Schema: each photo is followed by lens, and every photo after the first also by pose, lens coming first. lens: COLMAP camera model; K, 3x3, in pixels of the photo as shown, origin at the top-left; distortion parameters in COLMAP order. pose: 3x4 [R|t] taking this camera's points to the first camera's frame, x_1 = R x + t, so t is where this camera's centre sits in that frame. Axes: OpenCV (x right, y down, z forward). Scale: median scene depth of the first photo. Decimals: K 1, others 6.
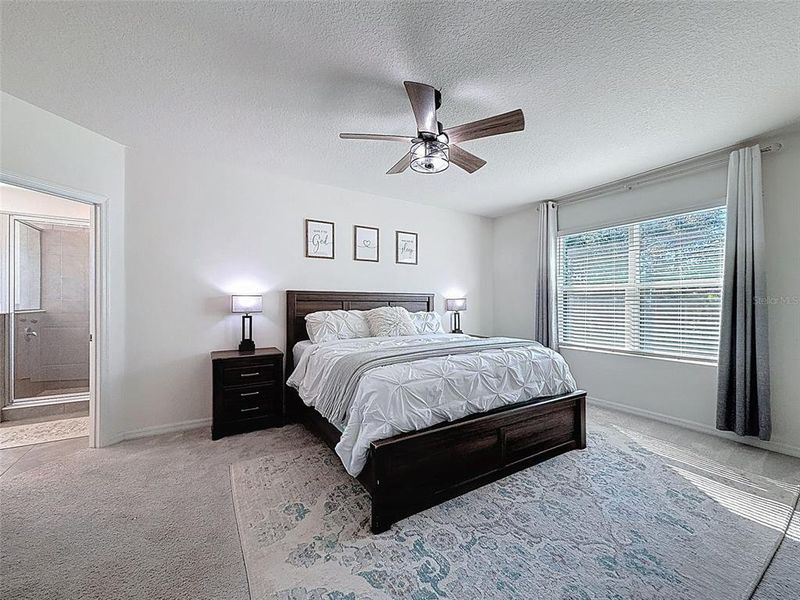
lens RADIAL K [[322.7, 0, 400.9], [0, 322.7, 298.3], [0, 0, 1]] dist [0.001163, -0.000104]
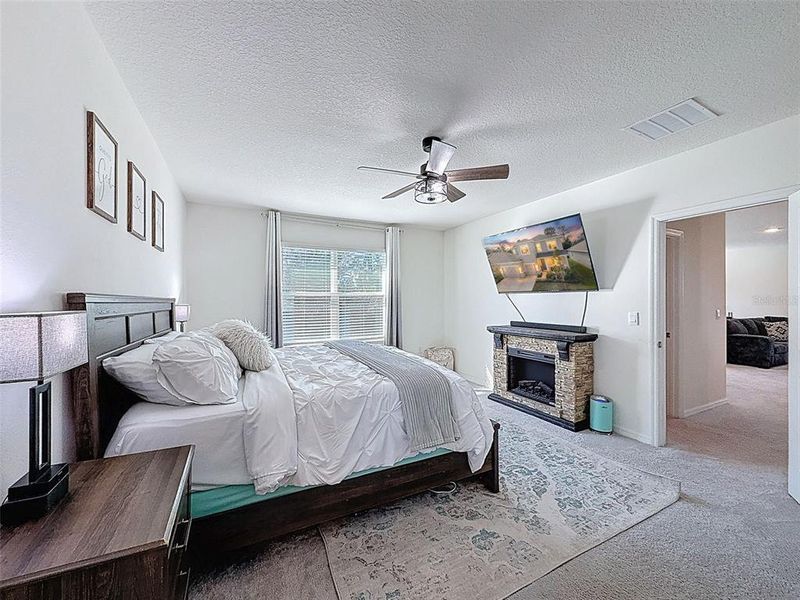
lens RADIAL K [[322.7, 0, 400.9], [0, 322.7, 298.3], [0, 0, 1]] dist [0.001163, -0.000104]
pose [[0.083701, 0.002680, 0.996487, -0.747362], [-0.009176, 0.999956, -0.001918, -0.025185], [-0.996449, -0.008983, 0.083722, 0.680334]]
